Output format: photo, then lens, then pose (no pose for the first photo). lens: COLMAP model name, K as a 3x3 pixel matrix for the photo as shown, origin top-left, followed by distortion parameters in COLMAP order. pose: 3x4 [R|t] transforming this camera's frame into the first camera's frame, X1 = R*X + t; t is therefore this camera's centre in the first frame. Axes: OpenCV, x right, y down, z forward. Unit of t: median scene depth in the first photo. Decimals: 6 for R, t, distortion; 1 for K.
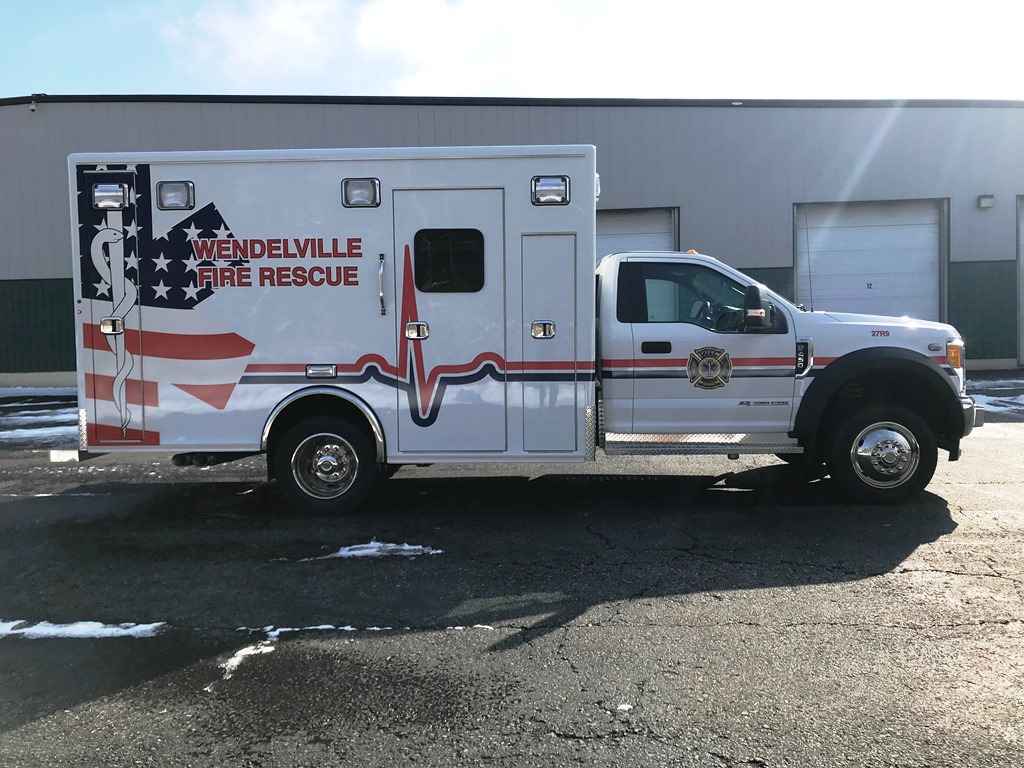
lens RADIAL K [[837.3, 0, 521.6], [0, 837.3, 378.9], [0, 0, 1]] dist [0.065521, -0.105548]
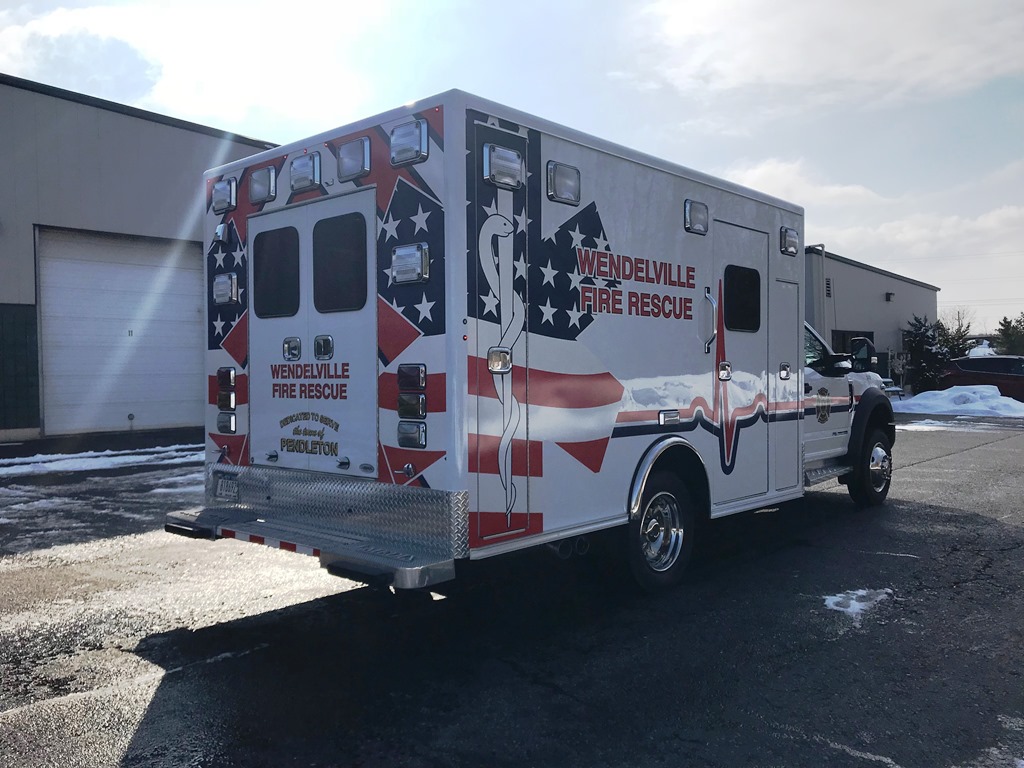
lens RADIAL K [[837.3, 0, 533.7], [0, 837.3, 392.7], [0, 0, 1]] dist [0.065521, -0.105548]
pose [[0.648745, -0.009129, 0.760951, -0.977449], [0.029977, 0.999459, -0.013566, -0.027757], [-0.760415, 0.031612, 0.648668, 0.553759]]
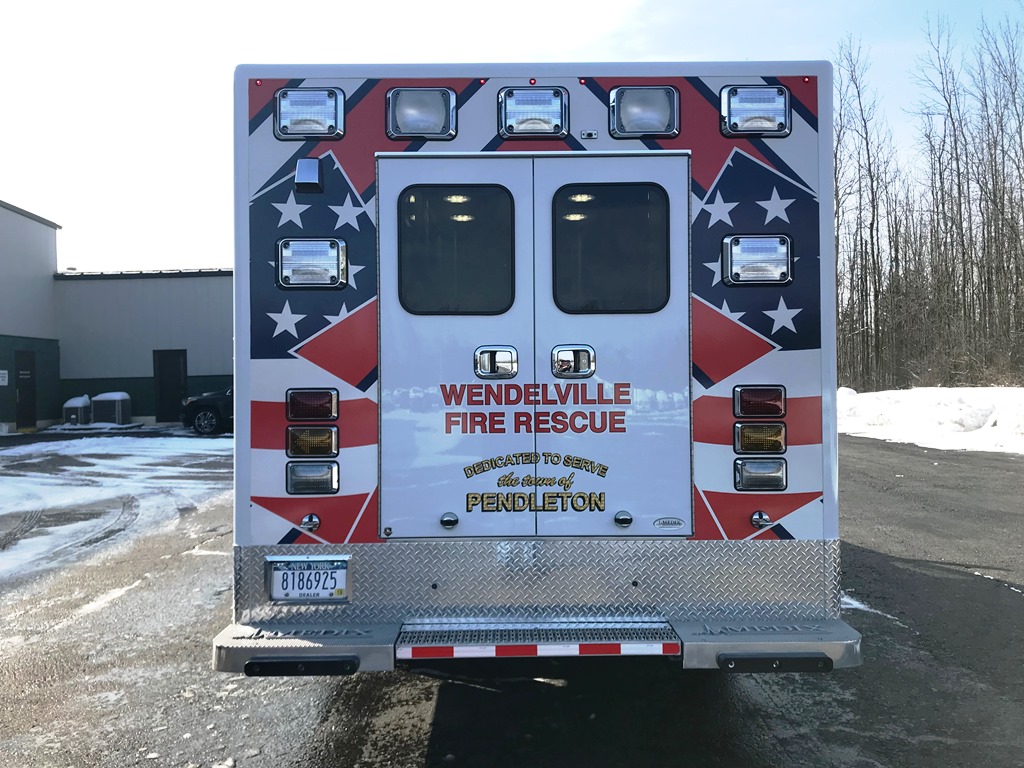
lens RADIAL K [[837.3, 0, 512.8], [0, 837.3, 385.3], [0, 0, 1]] dist [0.065521, -0.105548]
pose [[-0.018029, 0.014118, 0.999738, -1.062398], [0.048199, 0.998750, -0.013235, -0.062918], [-0.998675, 0.047947, -0.018687, 1.227938]]
